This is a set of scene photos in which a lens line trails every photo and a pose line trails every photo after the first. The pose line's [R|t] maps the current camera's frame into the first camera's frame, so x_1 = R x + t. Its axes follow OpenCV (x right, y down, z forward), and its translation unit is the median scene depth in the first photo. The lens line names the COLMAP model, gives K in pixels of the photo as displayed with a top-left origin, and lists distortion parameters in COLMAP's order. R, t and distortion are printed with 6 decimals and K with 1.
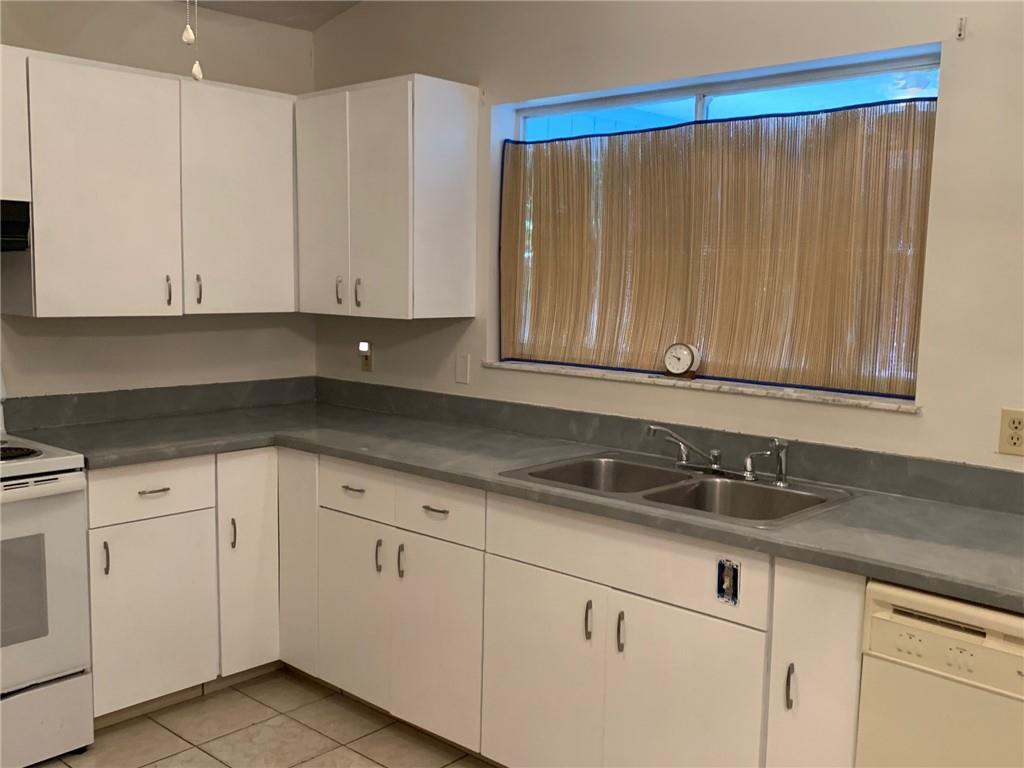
lens RADIAL K [[1001.0, 0, 508.4], [0, 1001.0, 380.4], [0, 0, 1]] dist [0.030695, 0.000000]
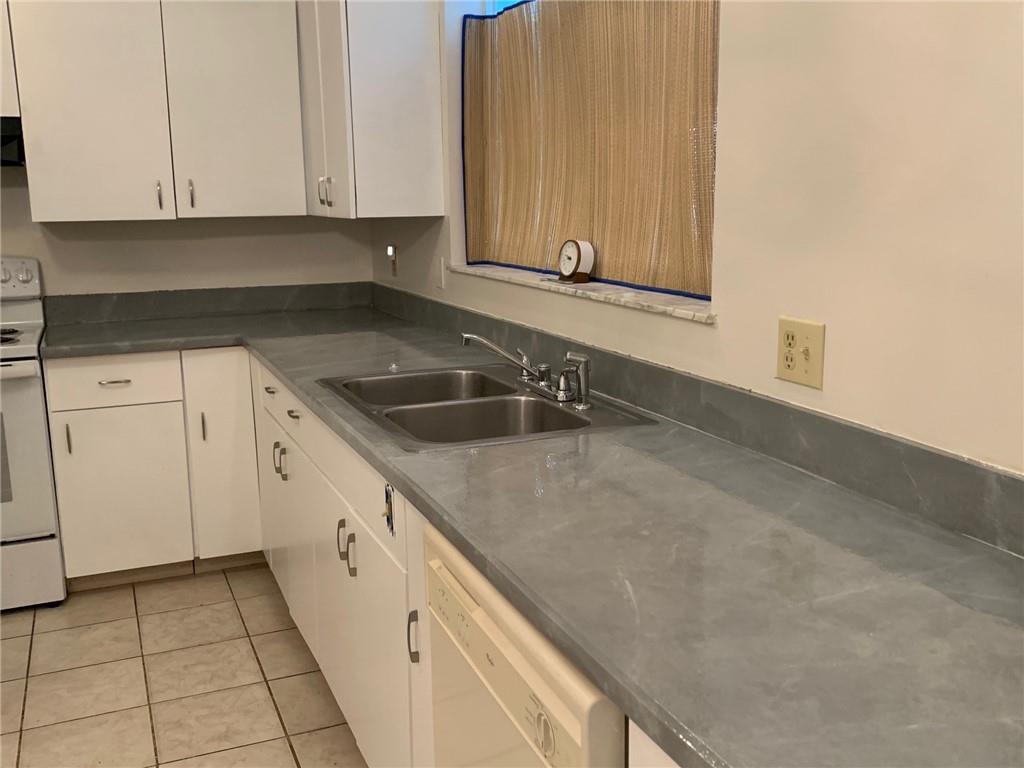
lens RADIAL K [[1001.0, 0, 507.6], [0, 1001.0, 387.2], [0, 0, 1]] dist [0.030695, 0.000000]
pose [[0.904225, 0.051561, -0.423933, 0.485012], [-0.014904, 0.995890, 0.089335, 0.012451], [0.426797, -0.074461, 0.901277, 0.200581]]
